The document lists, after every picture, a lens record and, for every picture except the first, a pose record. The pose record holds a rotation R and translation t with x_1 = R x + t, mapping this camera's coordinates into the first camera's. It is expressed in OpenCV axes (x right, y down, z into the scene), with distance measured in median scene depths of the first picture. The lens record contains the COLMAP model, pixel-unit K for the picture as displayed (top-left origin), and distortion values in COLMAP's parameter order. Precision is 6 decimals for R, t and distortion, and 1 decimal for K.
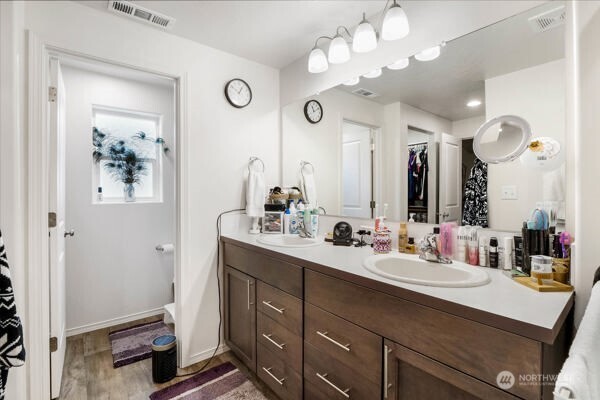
lens RADIAL K [[280.9, 0, 299.0], [0, 280.9, 195.8], [0, 0, 1]] dist [-0.014681, -0.000575]
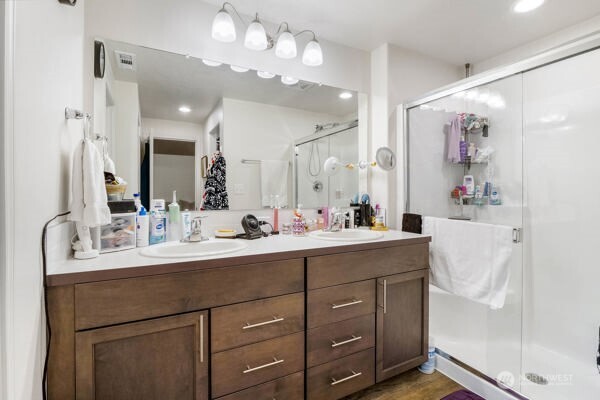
lens RADIAL K [[280.9, 0, 299.0], [0, 280.9, 195.8], [0, 0, 1]] dist [-0.014681, -0.000575]
pose [[0.210285, -0.008206, 0.977606, -0.754866], [0.012378, 0.999907, 0.005731, 0.025221], [-0.977562, 0.010896, 0.210367, 0.644098]]
